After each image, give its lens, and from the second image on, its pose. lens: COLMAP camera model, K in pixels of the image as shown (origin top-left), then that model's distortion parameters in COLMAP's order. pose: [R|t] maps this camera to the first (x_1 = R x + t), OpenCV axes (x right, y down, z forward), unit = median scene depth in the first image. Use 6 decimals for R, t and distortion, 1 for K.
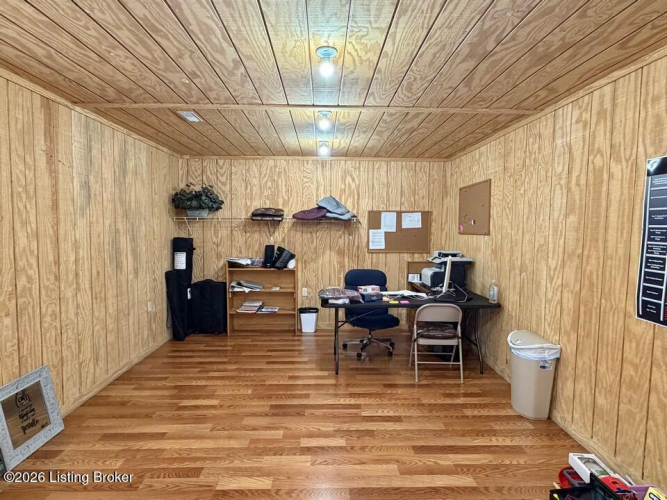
lens RADIAL K [[376.3, 0, 334.4], [0, 376.3, 250.6], [0, 0, 1]] dist [-0.002508, 0.000246]
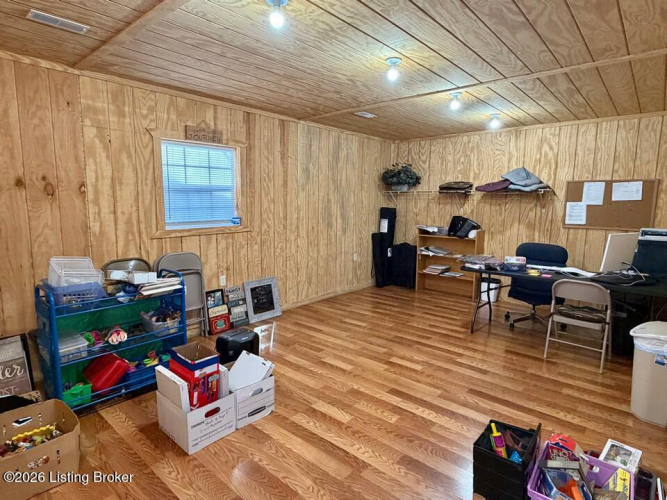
lens RADIAL K [[376.3, 0, 330.3], [0, 376.3, 249.9], [0, 0, 1]] dist [-0.002508, 0.000246]
pose [[0.732216, 0.089634, -0.675149, 0.430860], [-0.050616, 0.995722, 0.077300, 0.025502], [0.679189, -0.022427, 0.733620, -0.078214]]
